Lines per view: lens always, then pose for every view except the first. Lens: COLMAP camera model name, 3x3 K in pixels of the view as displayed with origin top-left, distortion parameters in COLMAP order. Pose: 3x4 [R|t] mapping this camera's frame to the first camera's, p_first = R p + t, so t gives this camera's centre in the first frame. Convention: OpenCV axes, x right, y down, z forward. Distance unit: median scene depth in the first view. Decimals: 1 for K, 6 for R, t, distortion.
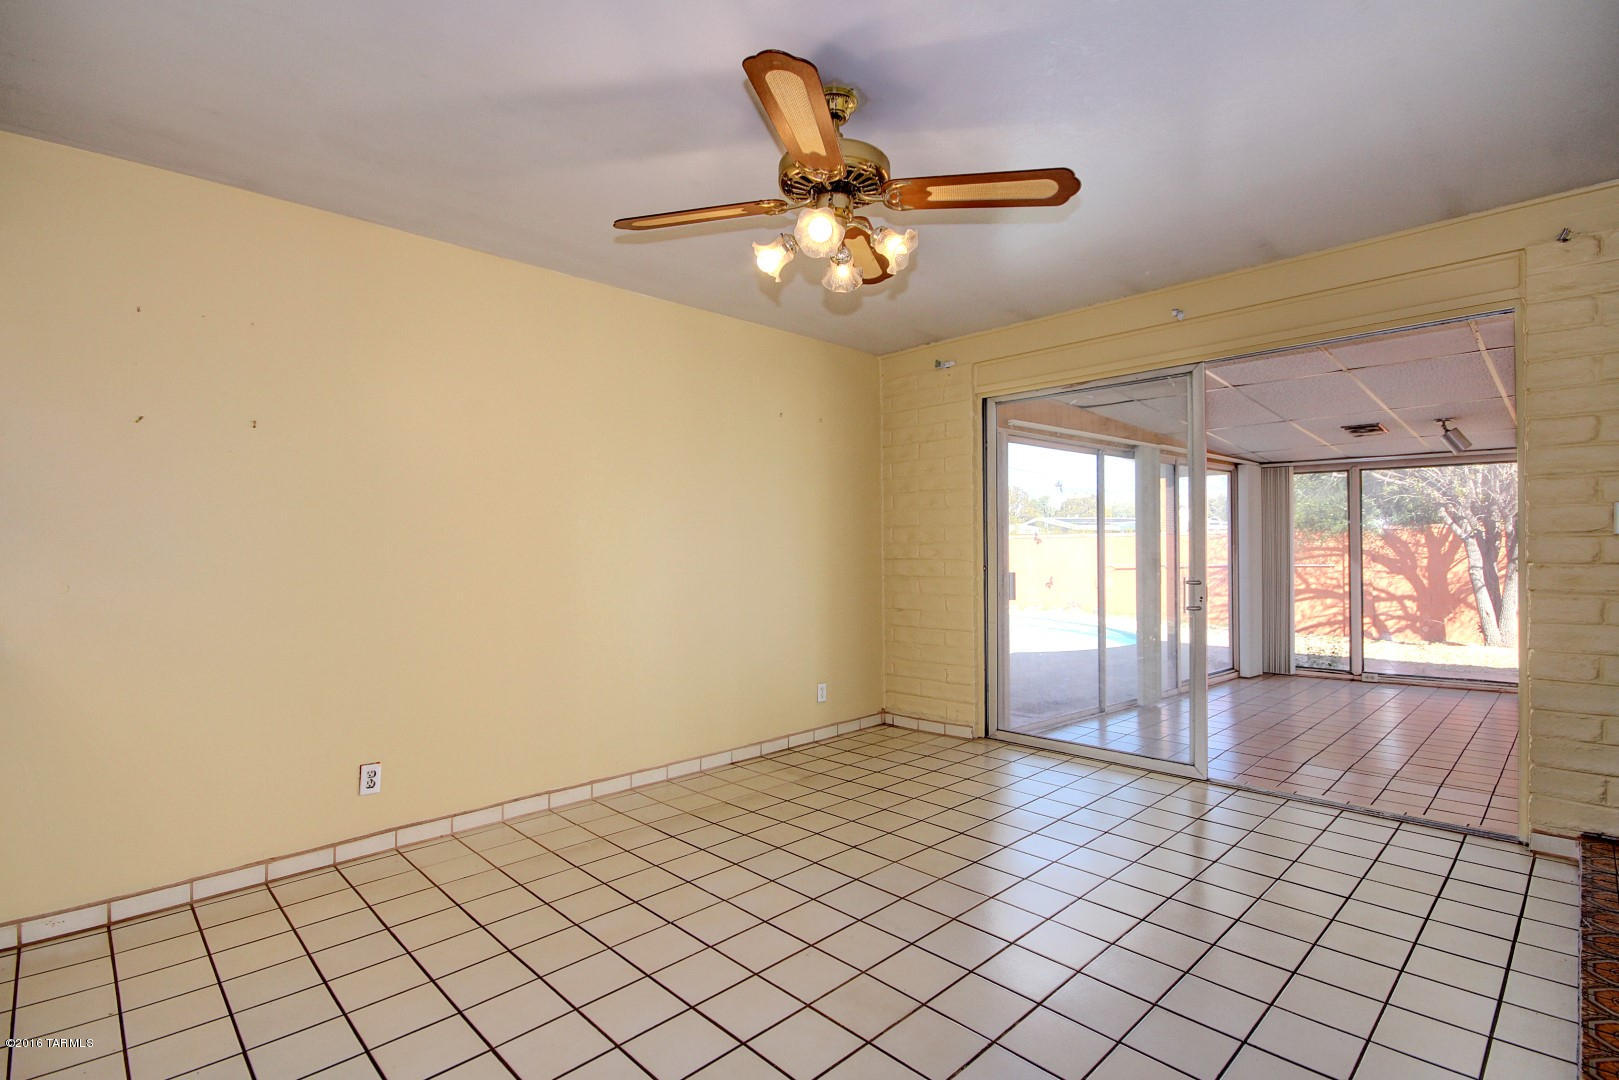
lens RADIAL K [[771.0, 0, 812.6], [0, 771.0, 542.8], [0, 0, 1]] dist [-0.010797, -0.003639]
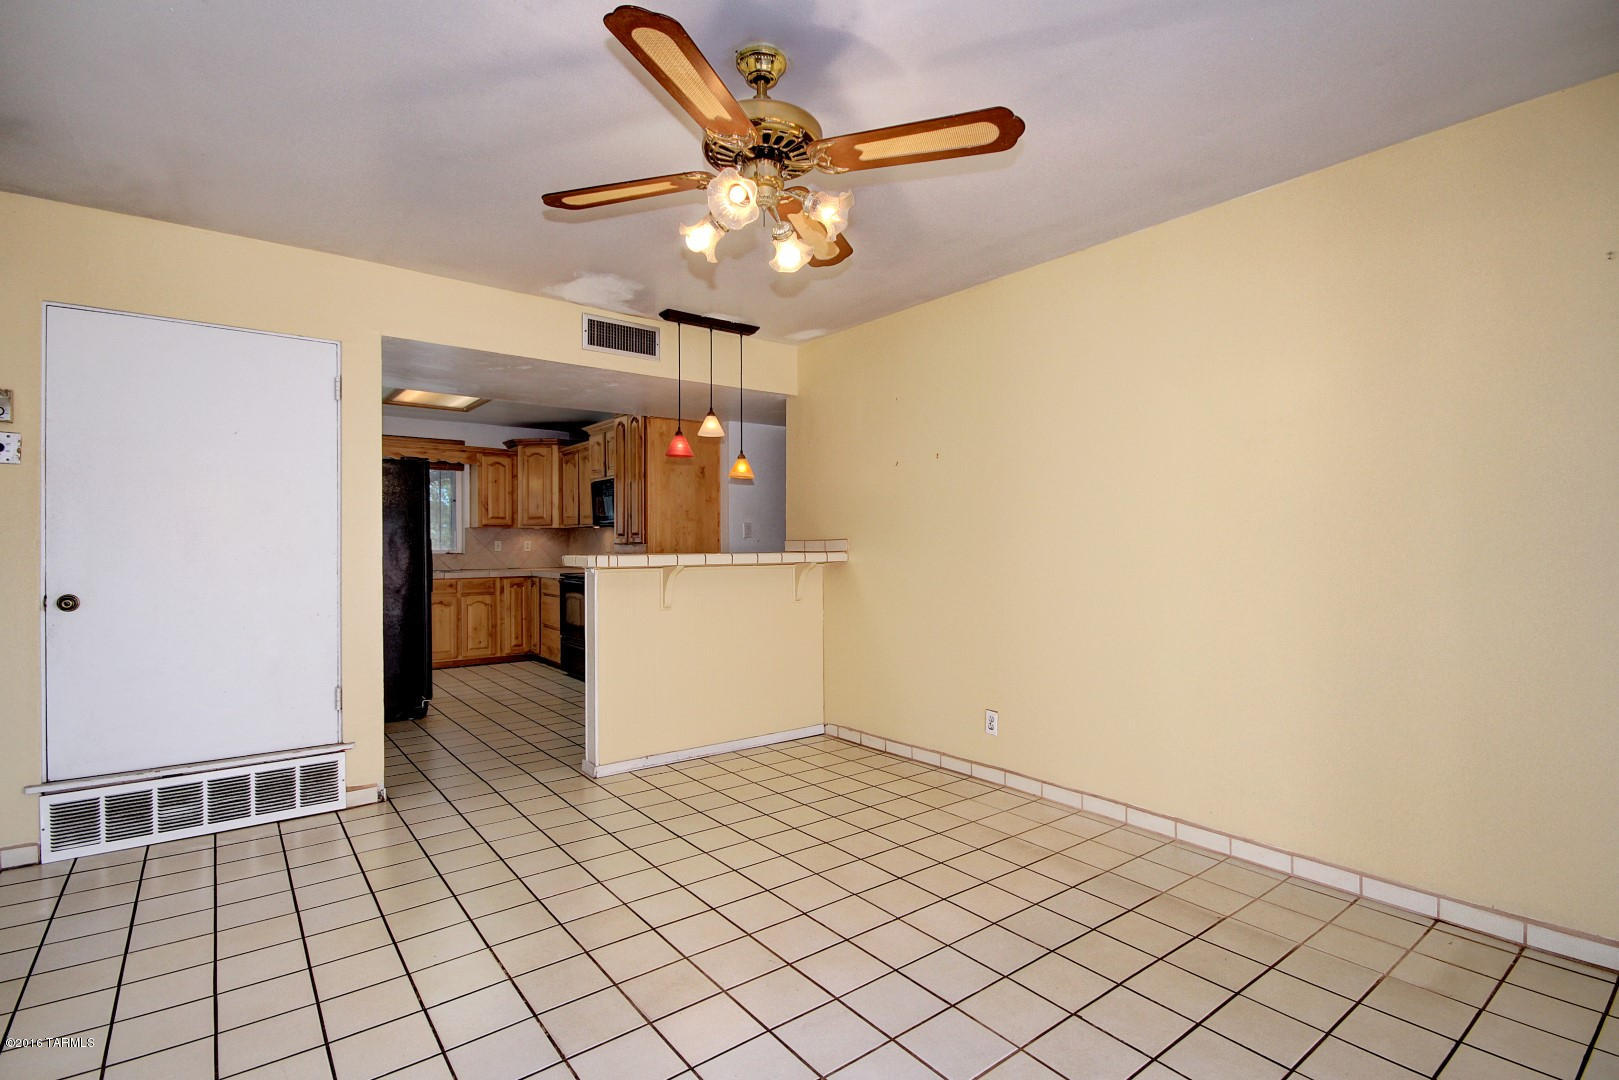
lens RADIAL K [[771.0, 0, 815.3], [0, 771.0, 538.4], [0, 0, 1]] dist [-0.010797, -0.003639]
pose [[-0.110766, 0.009481, -0.993801, 0.668870], [0.011862, 0.999896, 0.008217, -0.005227], [0.993776, -0.010879, -0.110867, 0.818511]]
